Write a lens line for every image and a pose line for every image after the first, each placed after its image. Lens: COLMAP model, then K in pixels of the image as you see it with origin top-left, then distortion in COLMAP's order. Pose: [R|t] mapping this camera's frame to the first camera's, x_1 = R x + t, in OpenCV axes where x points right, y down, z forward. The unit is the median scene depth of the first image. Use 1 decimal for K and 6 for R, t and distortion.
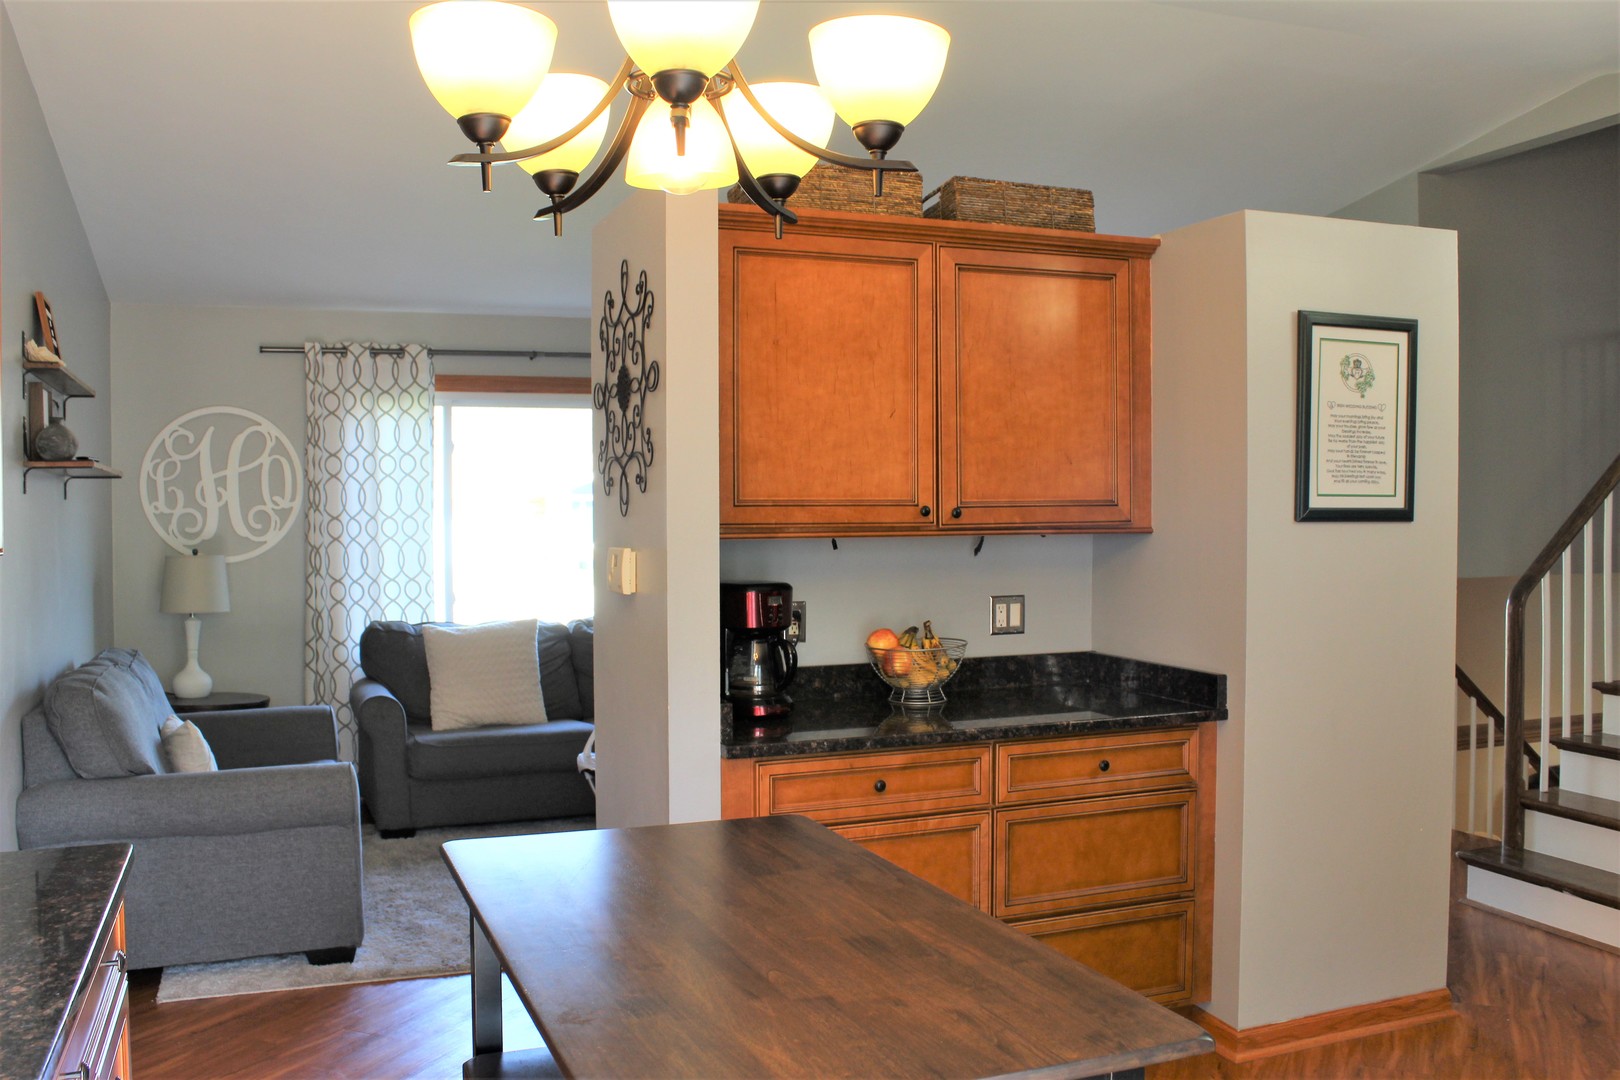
lens RADIAL K [[1374.5, 0, 802.3], [0, 1374.5, 543.9], [0, 0, 1]] dist [-0.169132, 0.160889]
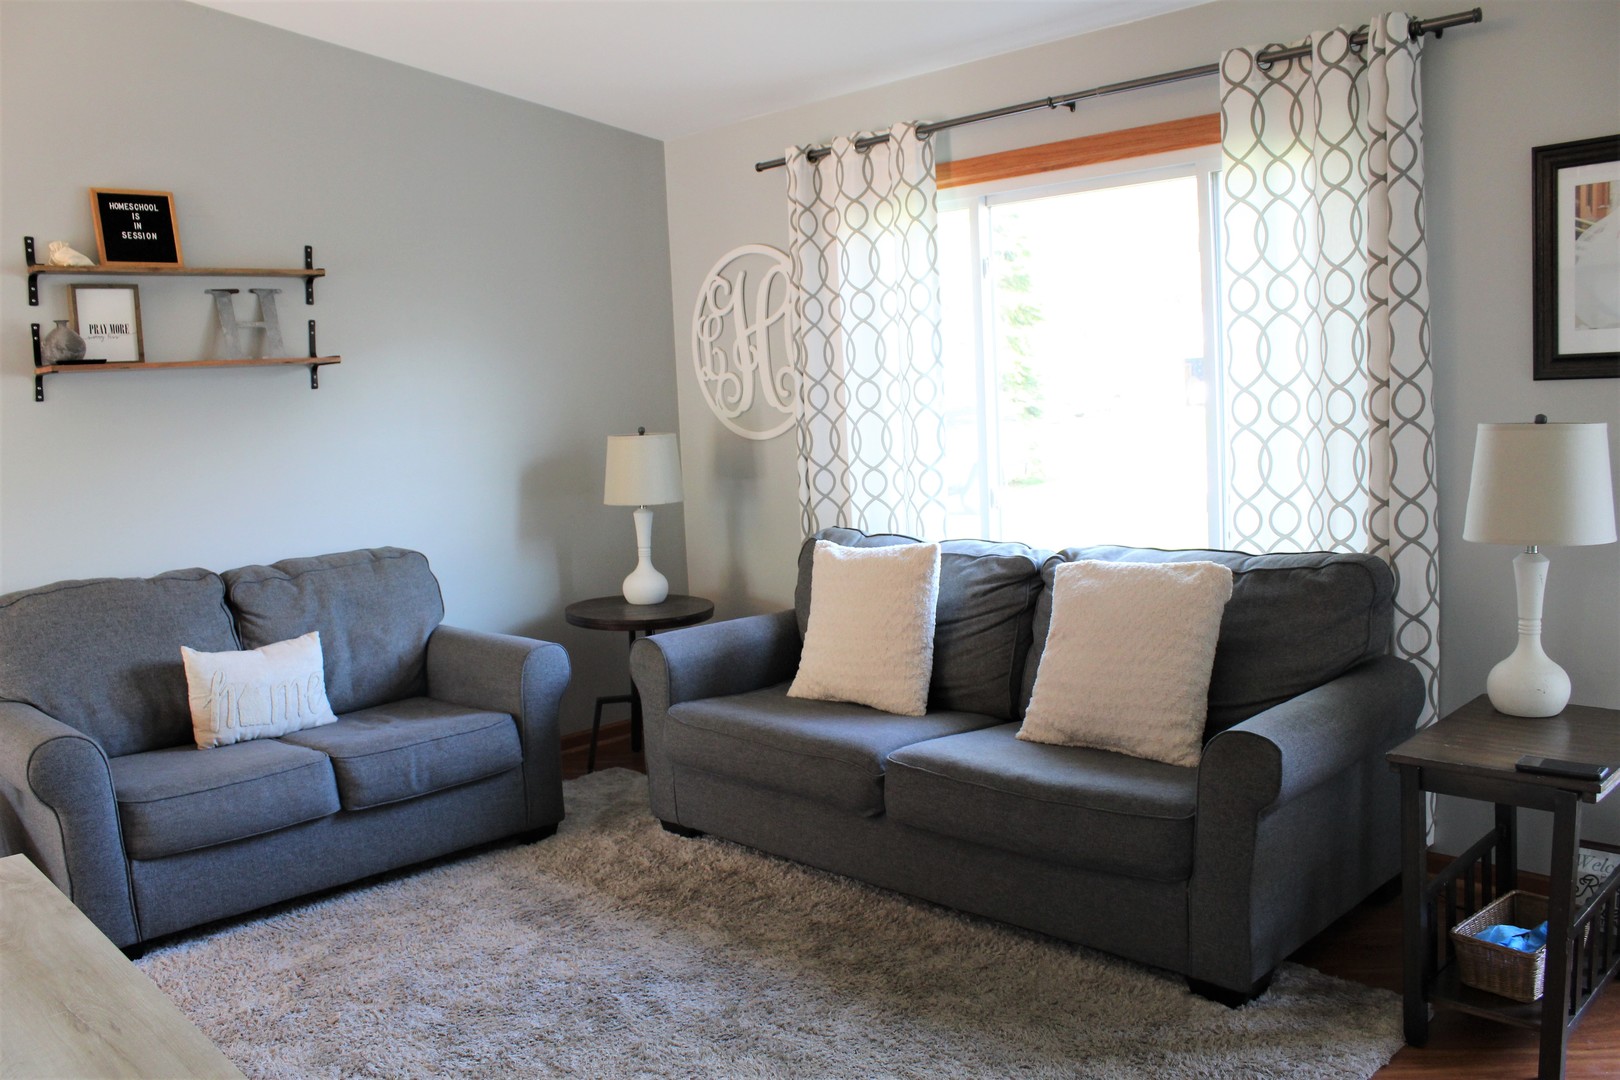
lens RADIAL K [[1351.7, 0, 804.3], [0, 1351.7, 542.1], [0, 0, 1]] dist [-0.163101, 0.144219]
pose [[0.378518, 0.101276, -0.920037, 0.334265], [0.030024, 0.992129, 0.121565, -0.022280], [0.925107, -0.073637, 0.372498, 0.704052]]
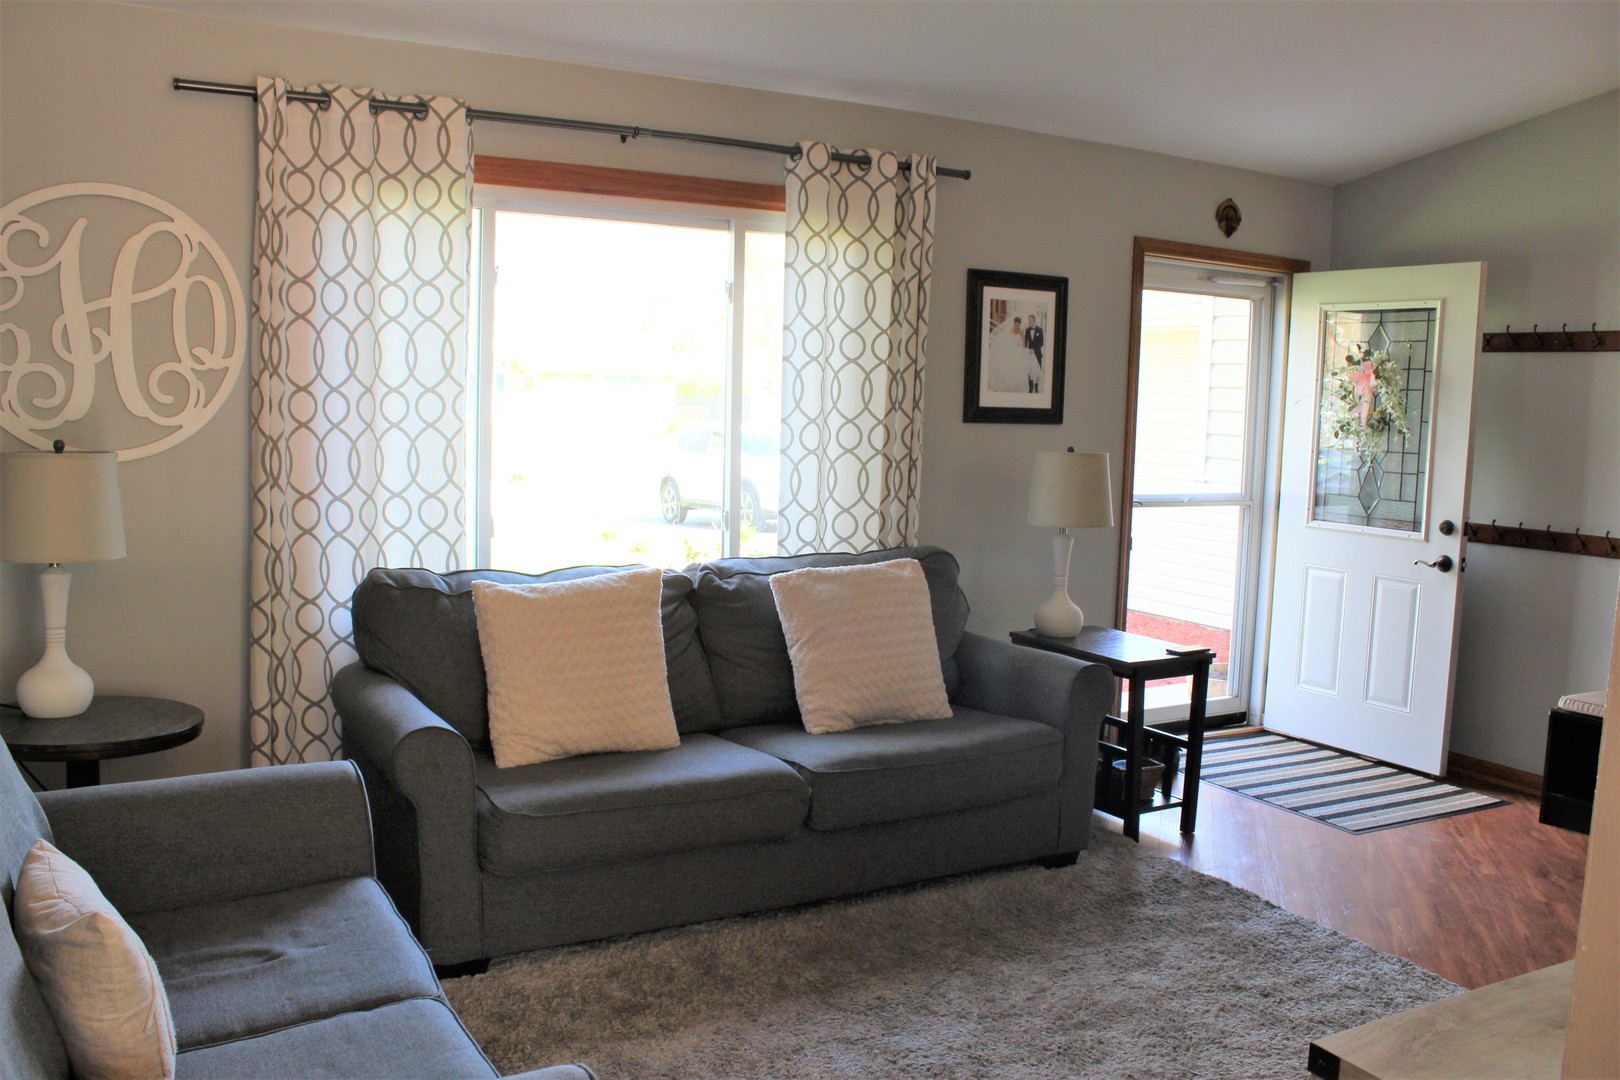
lens RADIAL K [[1351.7, 0, 804.3], [0, 1351.7, 542.1], [0, 0, 1]] dist [-0.163101, 0.144219]
pose [[0.991462, 0.024368, 0.128102, -0.203767], [-0.035362, 0.995816, 0.084265, -0.008886], [-0.125513, -0.088075, 0.988175, 0.404157]]
